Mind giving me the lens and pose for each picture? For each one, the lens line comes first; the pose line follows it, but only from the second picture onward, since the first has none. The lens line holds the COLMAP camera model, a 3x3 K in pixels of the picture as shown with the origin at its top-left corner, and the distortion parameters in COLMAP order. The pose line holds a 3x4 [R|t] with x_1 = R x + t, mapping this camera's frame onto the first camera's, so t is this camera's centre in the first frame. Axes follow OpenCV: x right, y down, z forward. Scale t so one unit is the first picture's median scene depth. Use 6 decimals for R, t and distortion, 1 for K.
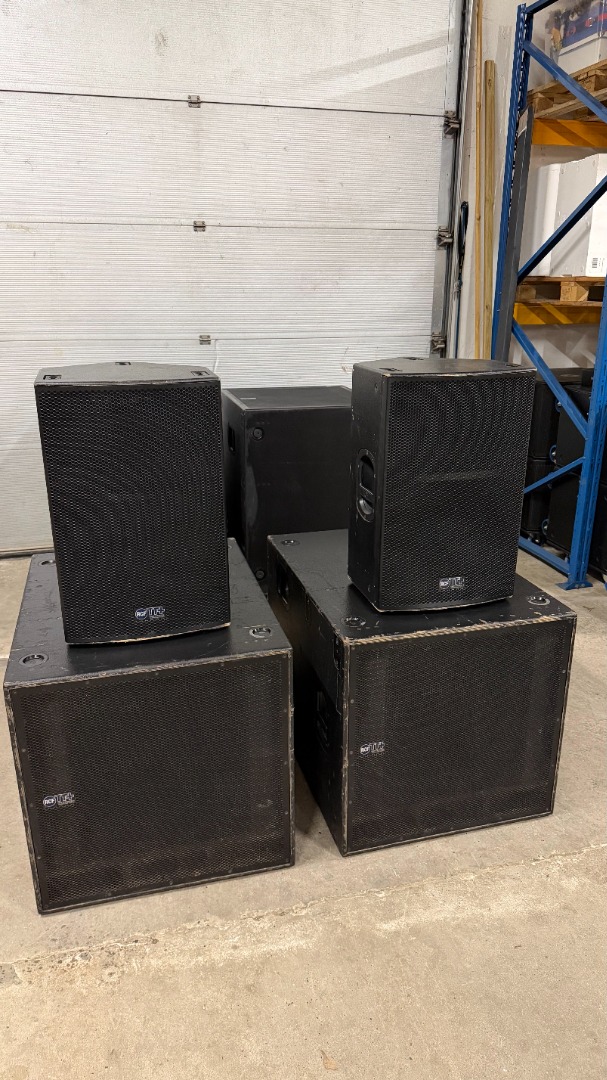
lens RADIAL K [[764.8, 0, 297.7], [0, 764.8, 537.7], [0, 0, 1]] dist [0.043915, -0.043318]
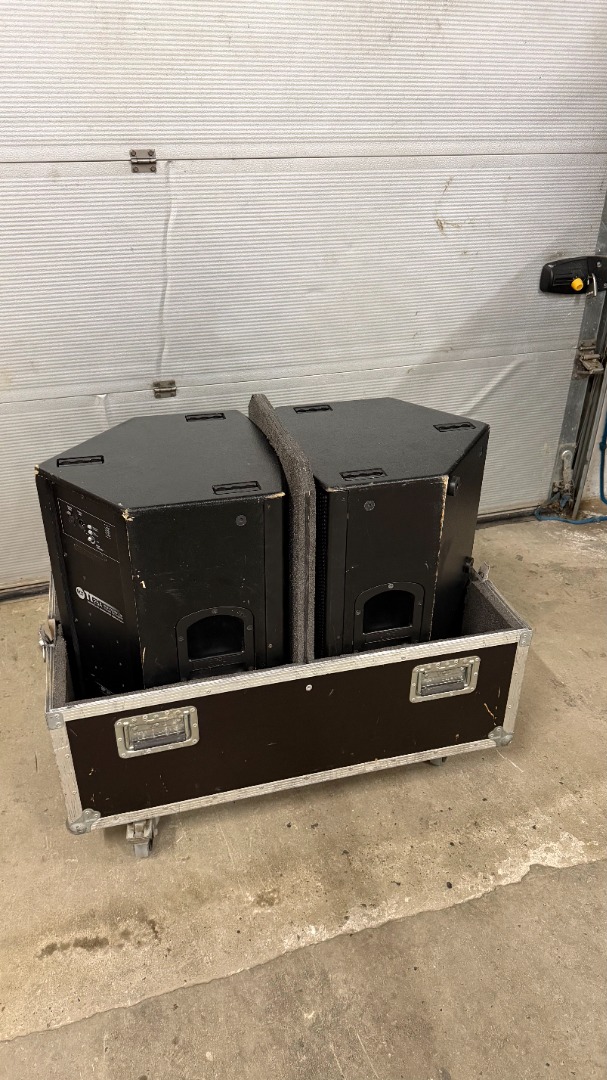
lens RADIAL K [[764.8, 0, 311.4], [0, 764.8, 534.8], [0, 0, 1]] dist [0.043915, -0.043318]
pose [[0.999156, -0.017366, 0.037236, -0.078694], [0.009953, 0.981594, 0.190720, -0.231924], [-0.039863, -0.190188, 0.980938, 0.920190]]
